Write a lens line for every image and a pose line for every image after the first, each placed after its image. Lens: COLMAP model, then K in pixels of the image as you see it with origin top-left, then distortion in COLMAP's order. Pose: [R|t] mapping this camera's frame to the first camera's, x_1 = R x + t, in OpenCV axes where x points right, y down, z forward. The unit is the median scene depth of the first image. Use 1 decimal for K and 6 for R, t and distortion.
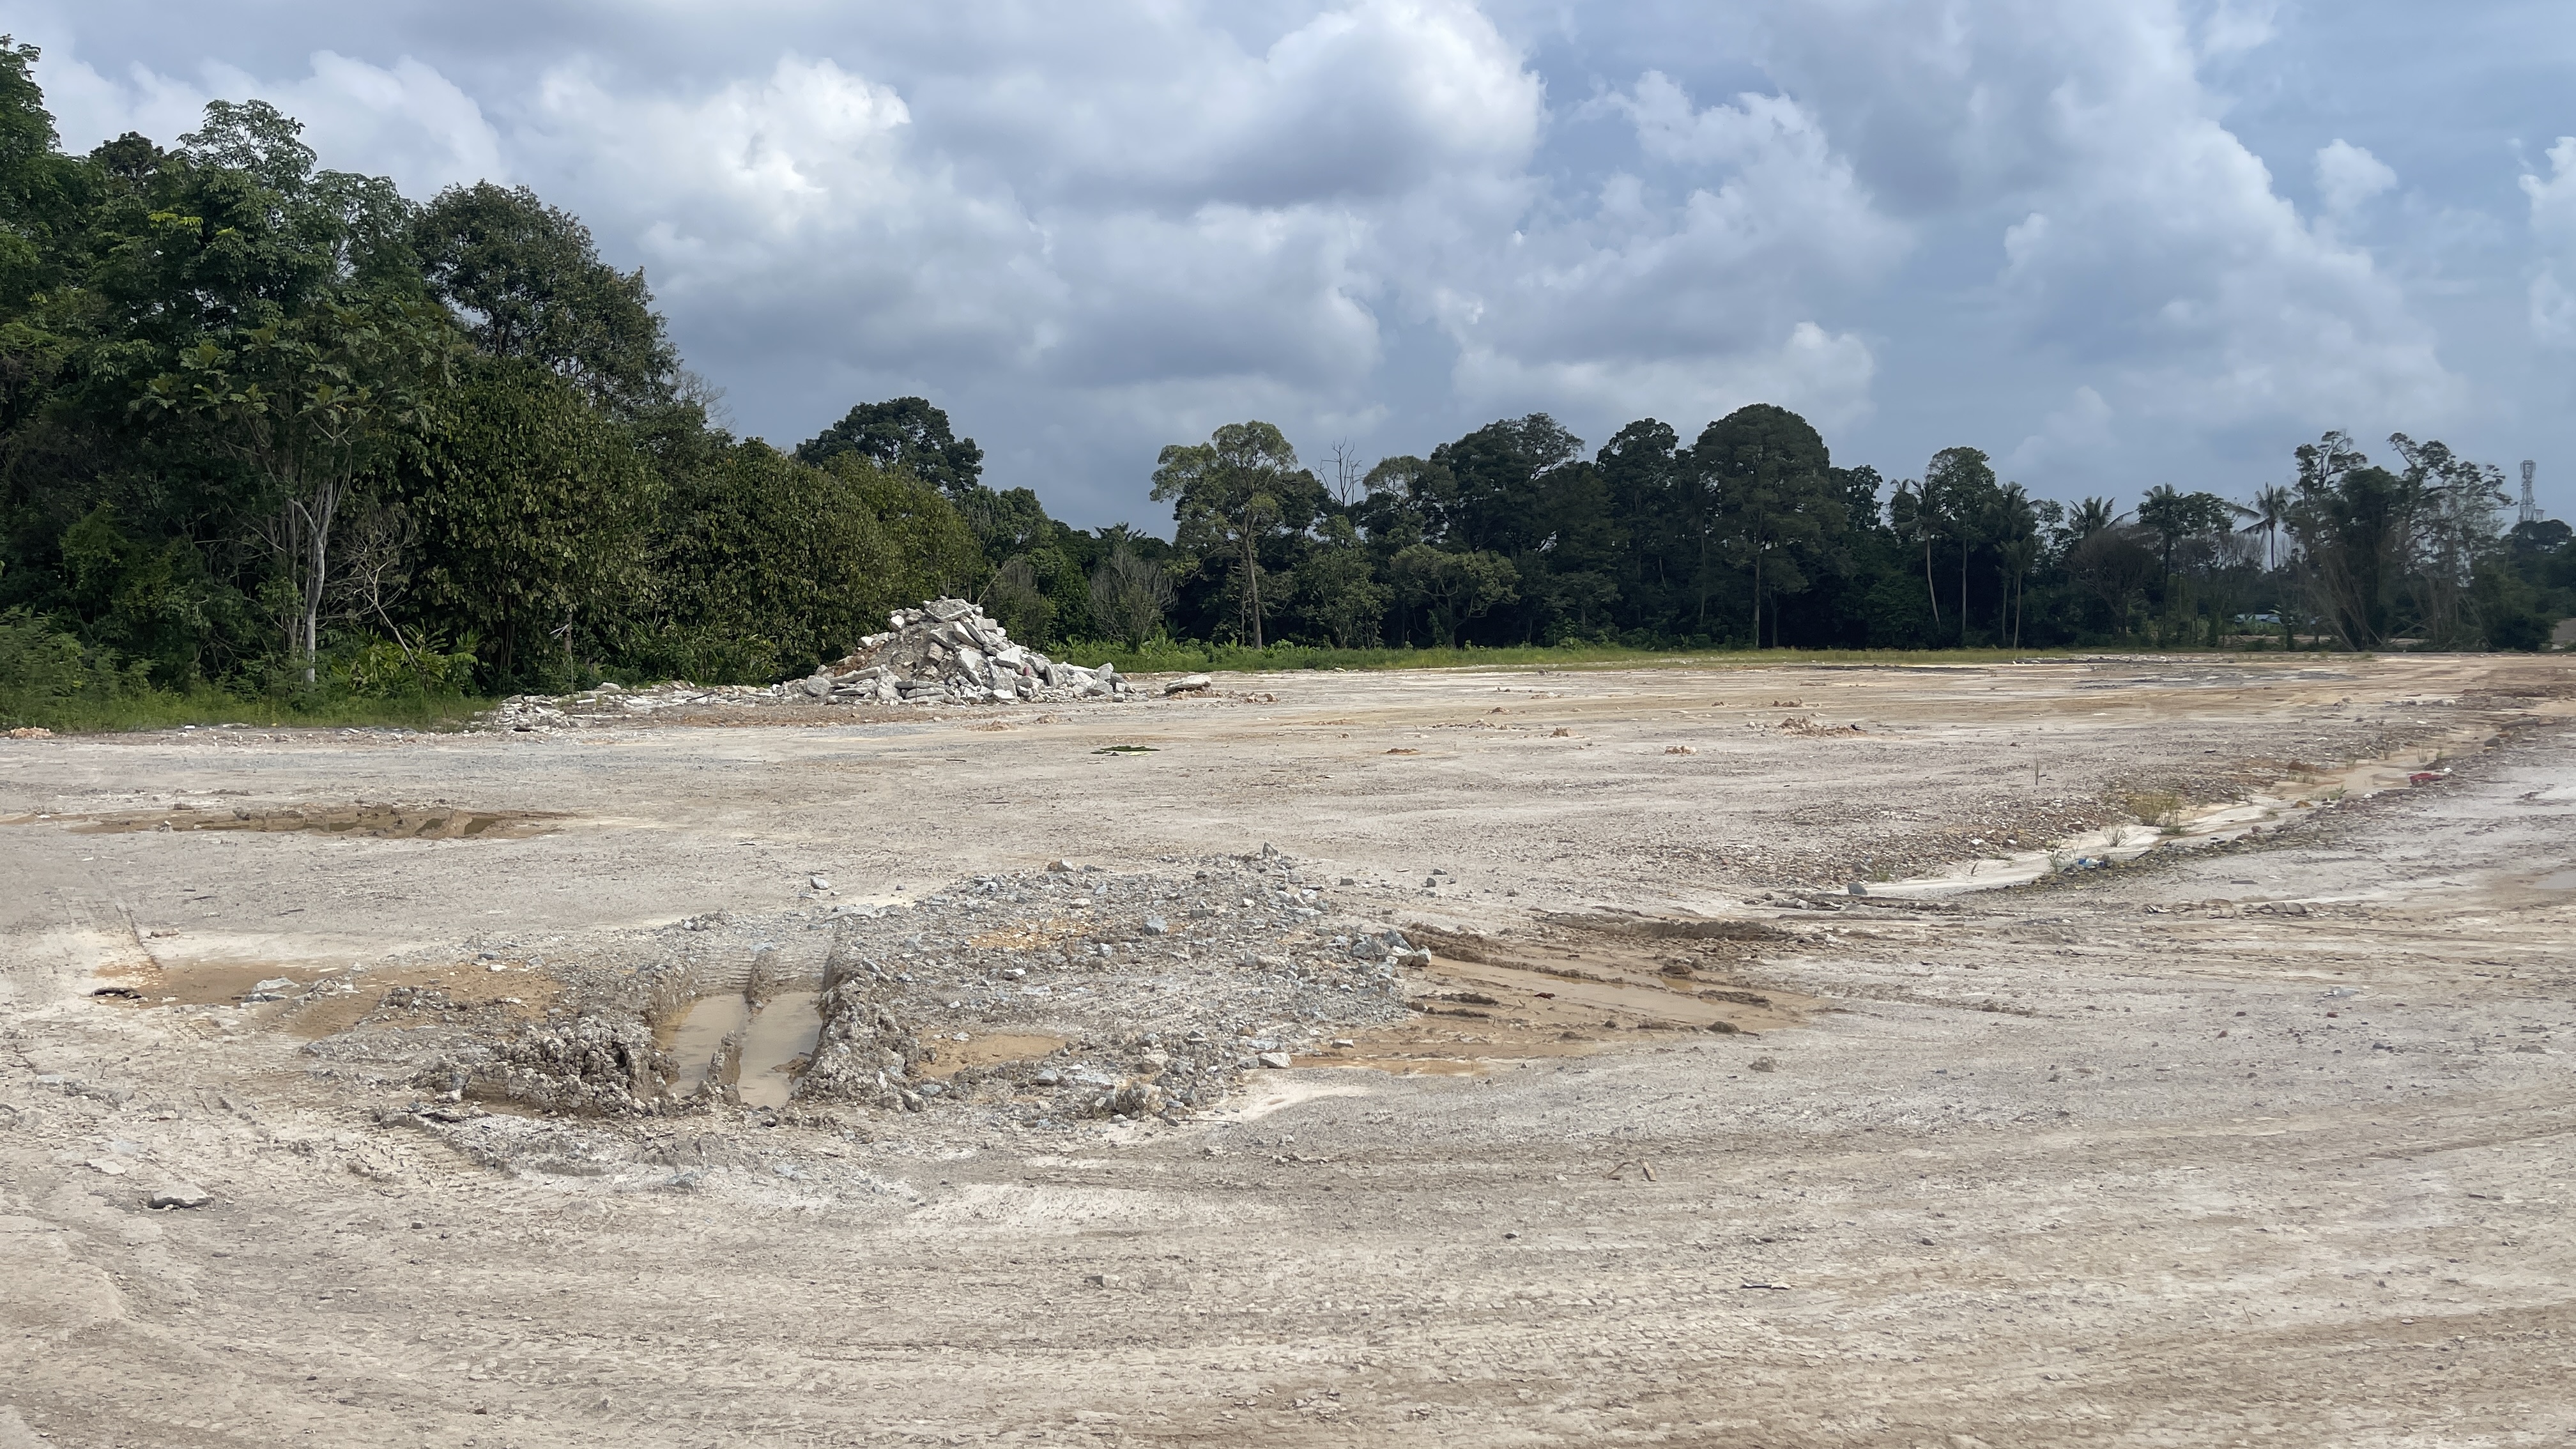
lens RADIAL K [[1948.6, 0, 1289.2], [0, 1948.6, 661.3], [0, 0, 1]] dist [0.056914, -0.054492]
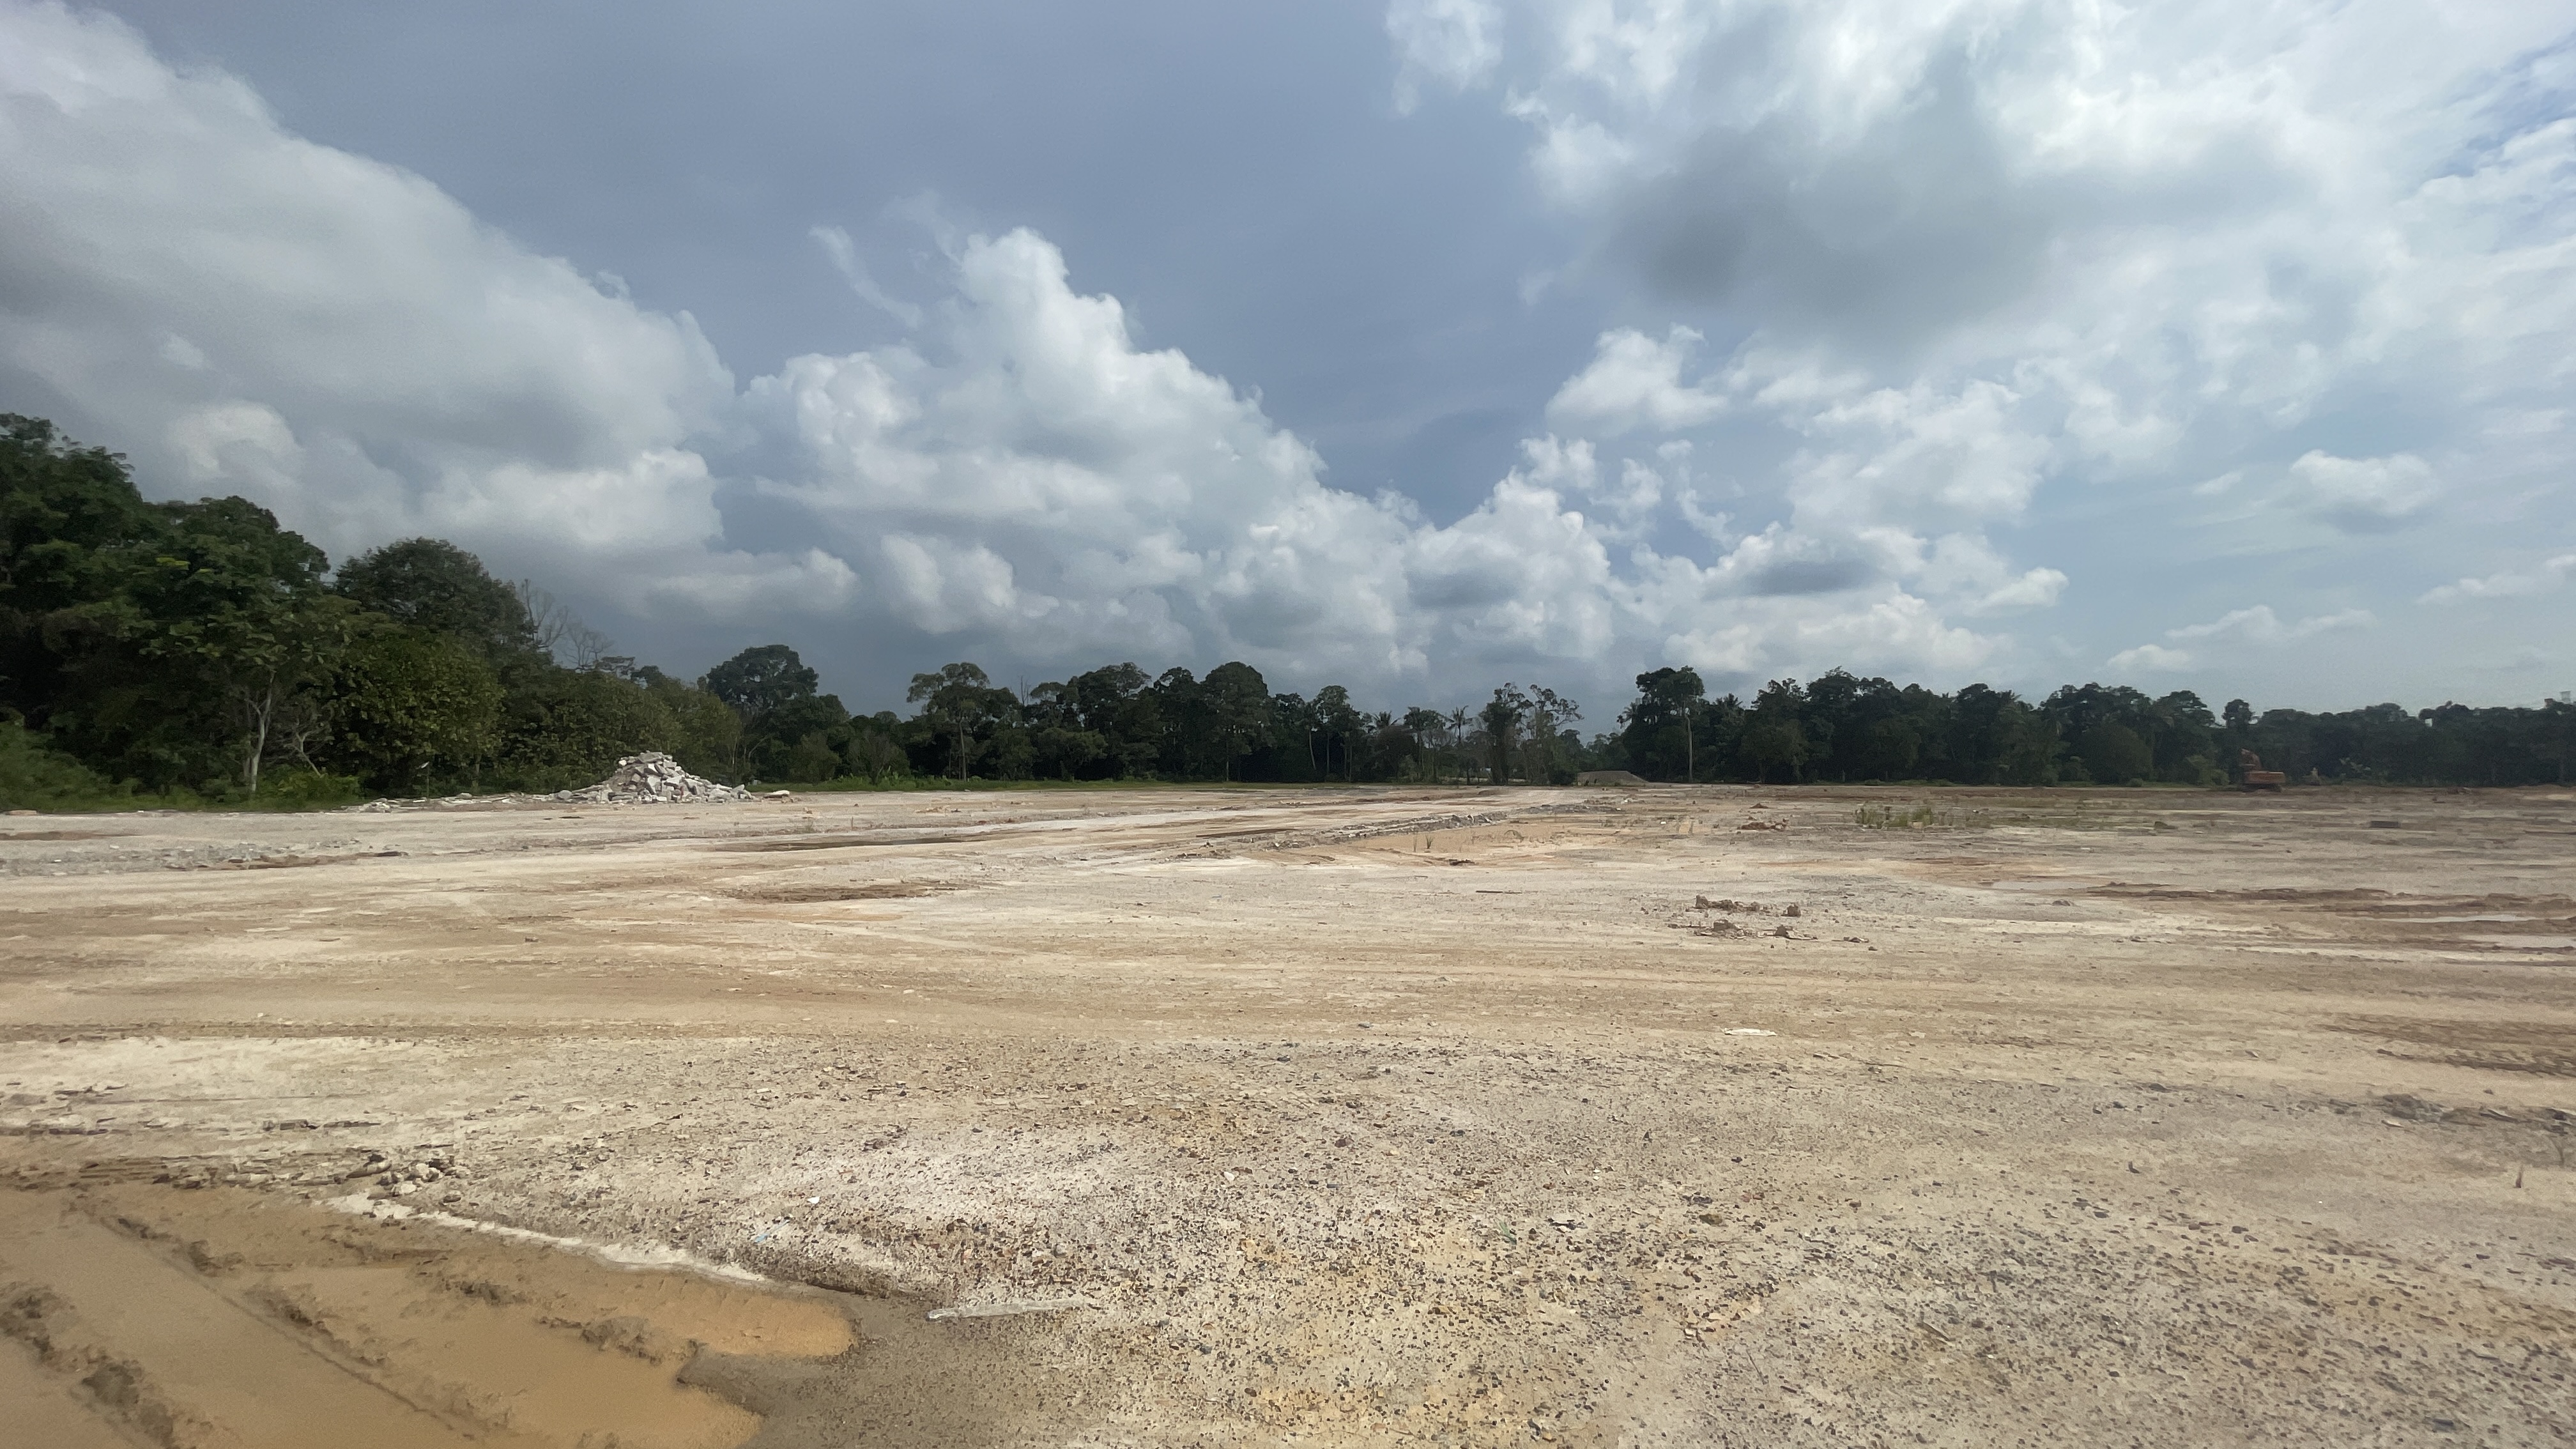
lens RADIAL K [[1046.0, 0, 1284.9], [0, 1046.0, 717.6], [0, 0, 1]] dist [0.000314, 0.000901]
pose [[0.982800, 0.019790, 0.183609, 0.107092], [-0.007217, 0.997598, -0.068893, 0.001004], [-0.184532, 0.066383, 0.980582, -0.077169]]
